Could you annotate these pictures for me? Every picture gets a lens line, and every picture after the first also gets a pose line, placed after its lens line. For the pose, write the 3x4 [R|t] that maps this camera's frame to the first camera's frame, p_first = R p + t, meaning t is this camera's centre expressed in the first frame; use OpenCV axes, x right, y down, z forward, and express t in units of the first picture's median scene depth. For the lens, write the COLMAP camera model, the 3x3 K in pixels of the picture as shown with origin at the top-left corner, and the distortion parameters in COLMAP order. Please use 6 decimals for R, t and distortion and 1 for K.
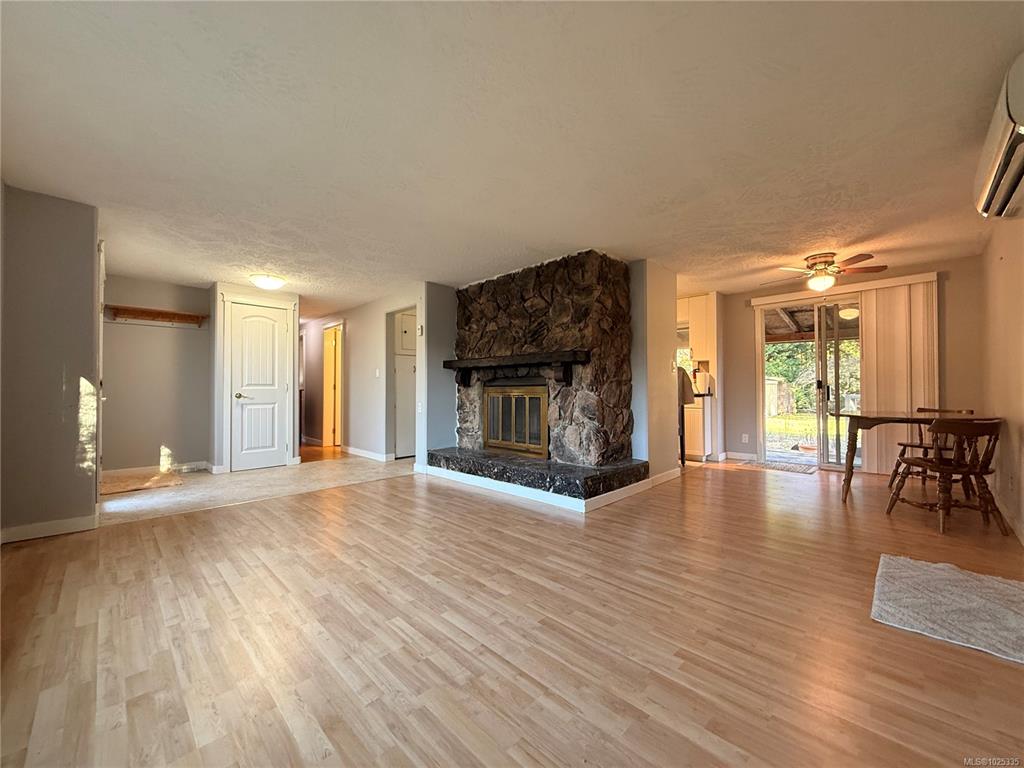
lens RADIAL K [[408.1, 0, 505.2], [0, 408.1, 376.2], [0, 0, 1]] dist [-0.002956, -0.000169]
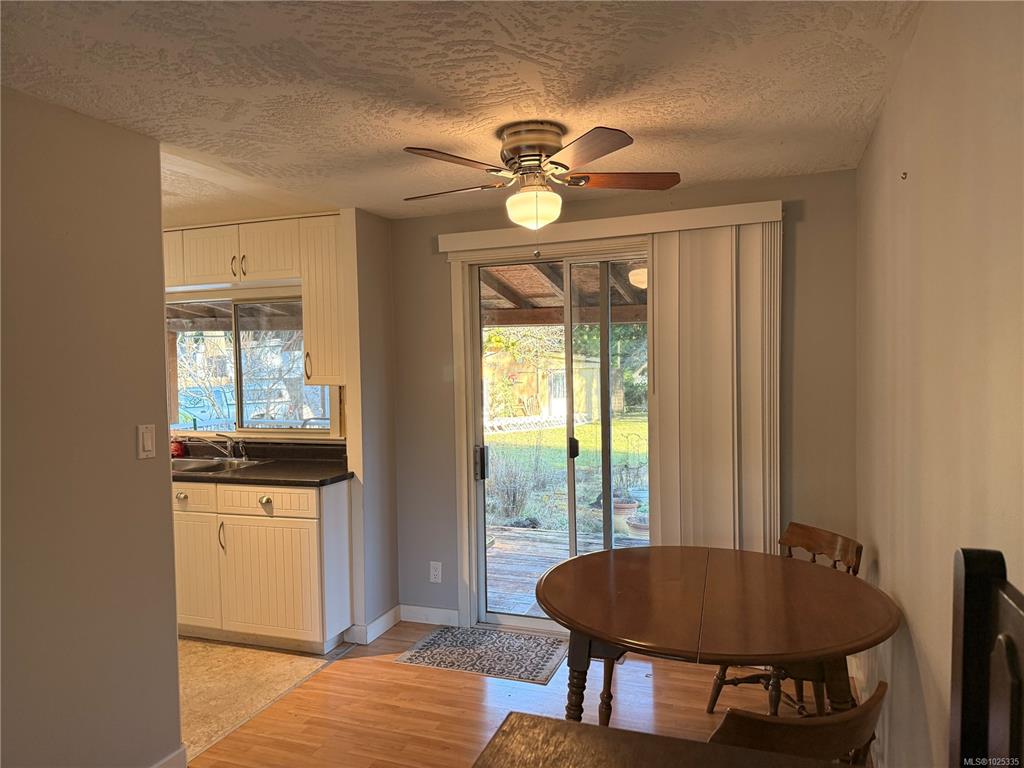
lens RADIAL K [[720.2, 0, 512.8], [0, 720.2, 385.5], [0, 0, 1]] dist [-0.022840, -0.011669]
pose [[0.902679, -0.032373, 0.429096, 0.475829], [0.003562, 0.997694, 0.067779, -0.115326], [-0.430301, -0.059654, 0.900712, 0.431404]]
